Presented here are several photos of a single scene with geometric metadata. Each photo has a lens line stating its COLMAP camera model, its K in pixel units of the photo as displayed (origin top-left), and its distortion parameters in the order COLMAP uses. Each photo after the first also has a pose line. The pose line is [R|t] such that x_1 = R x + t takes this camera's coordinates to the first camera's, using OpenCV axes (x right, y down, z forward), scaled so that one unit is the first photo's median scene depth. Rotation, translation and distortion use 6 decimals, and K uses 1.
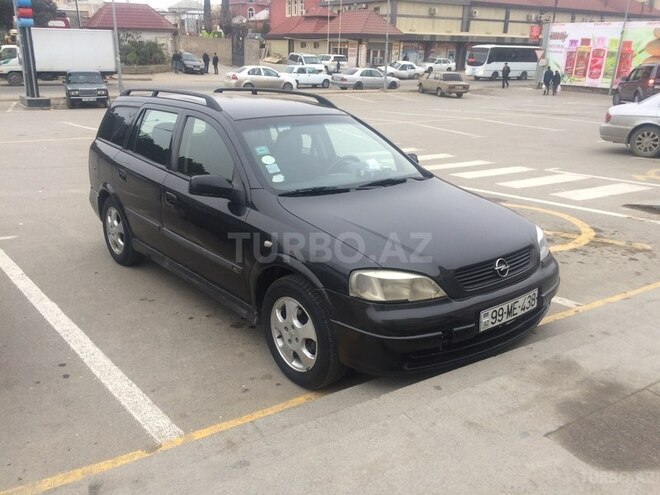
lens RADIAL K [[563.2, 0, 332.0], [0, 563.2, 248.2], [0, 0, 1]] dist [0.044898, -0.063416]
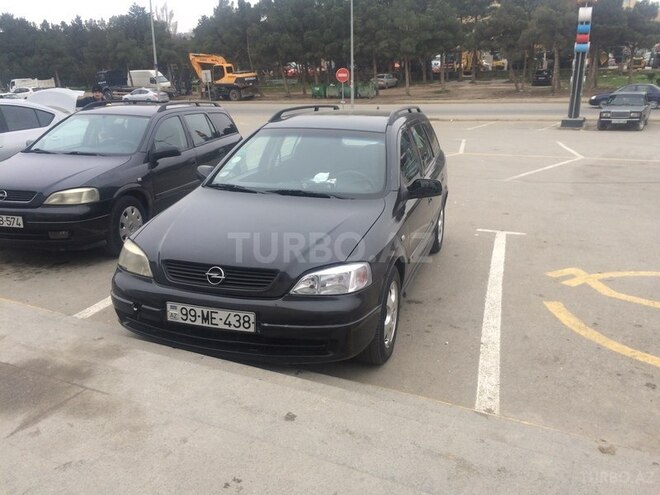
lens RADIAL K [[563.2, 0, 330.9], [0, 563.2, 249.2], [0, 0, 1]] dist [0.044898, -0.063416]
pose [[0.550951, 0.220826, -0.804791, 1.247051], [-0.249365, 0.963860, 0.093761, -0.162827], [0.796411, 0.149029, 0.586106, 0.563306]]
